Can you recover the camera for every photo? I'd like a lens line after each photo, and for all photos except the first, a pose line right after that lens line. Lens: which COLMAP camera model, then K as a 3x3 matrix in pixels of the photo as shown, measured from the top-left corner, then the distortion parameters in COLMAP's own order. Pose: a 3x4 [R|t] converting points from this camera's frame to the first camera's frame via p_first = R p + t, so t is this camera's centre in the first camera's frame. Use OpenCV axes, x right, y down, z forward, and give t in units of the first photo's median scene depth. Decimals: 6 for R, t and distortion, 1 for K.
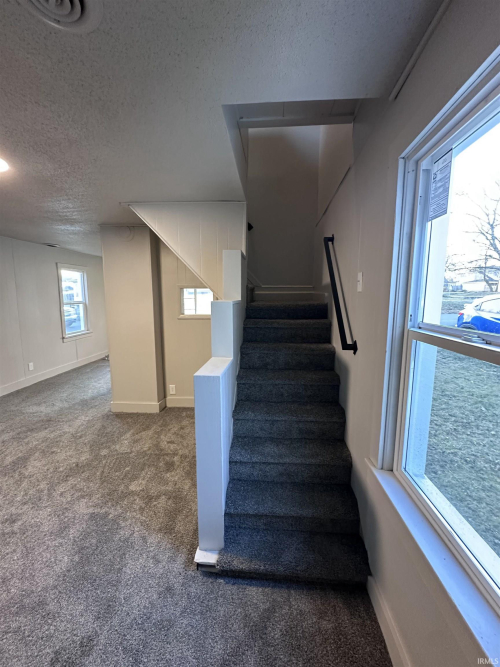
lens RADIAL K [[269.1, 0, 250.0], [0, 269.1, 333.5], [0, 0, 1]] dist [-0.000819, 0.000380]
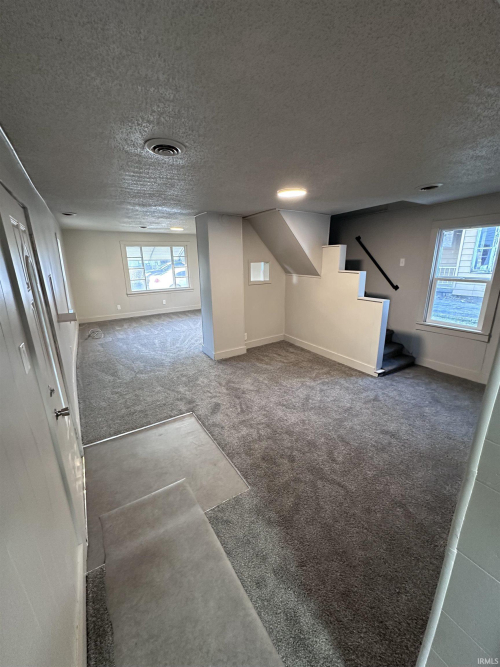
lens RADIAL K [[269.1, 0, 250.0], [0, 269.1, 333.5], [0, 0, 1]] dist [-0.000819, 0.000380]
pose [[0.805179, -0.172940, 0.567256, -1.288574], [0.095191, 0.981821, 0.164213, -0.044242], [-0.585343, -0.078223, 0.807004, -0.175718]]
